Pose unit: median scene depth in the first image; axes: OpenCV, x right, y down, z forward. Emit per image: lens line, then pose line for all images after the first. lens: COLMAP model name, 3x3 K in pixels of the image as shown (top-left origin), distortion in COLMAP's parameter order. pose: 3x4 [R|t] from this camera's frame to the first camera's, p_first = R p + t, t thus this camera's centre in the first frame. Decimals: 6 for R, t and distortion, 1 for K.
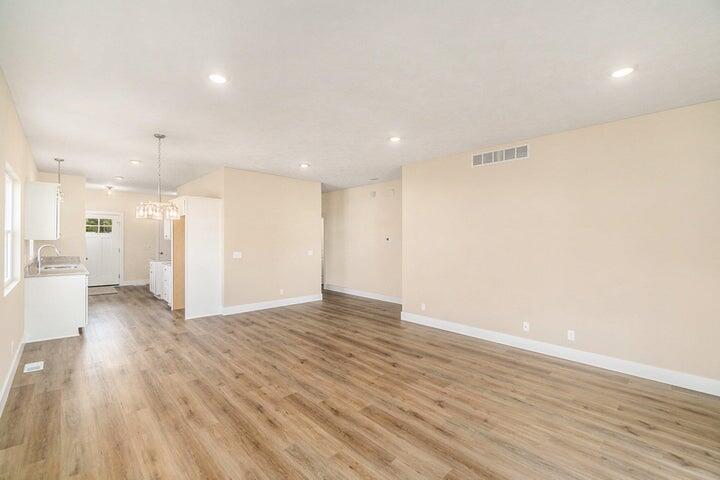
lens RADIAL K [[313.6, 0, 357.2], [0, 313.6, 240.9], [0, 0, 1]] dist [0.003147, 0.000617]
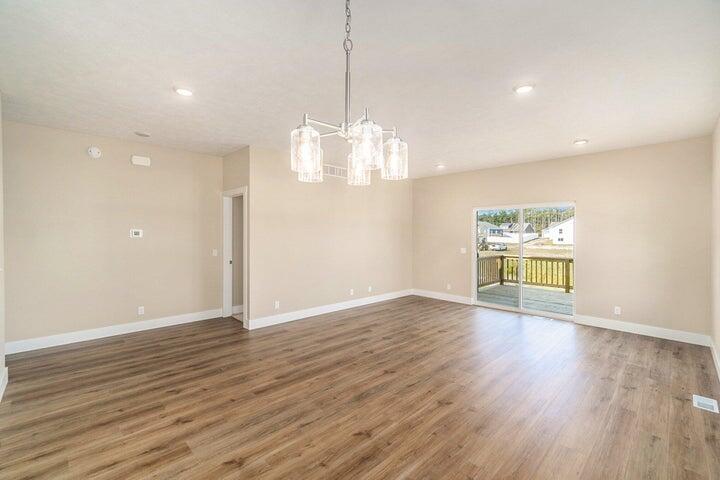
lens RADIAL K [[313.6, 0, 357.3], [0, 313.6, 236.2], [0, 0, 1]] dist [0.003147, 0.000617]
pose [[-0.021602, -0.008147, 0.999733, -0.956483], [-0.001552, 0.999966, 0.008115, -0.006566], [-0.999765, -0.001377, -0.021614, 1.008823]]
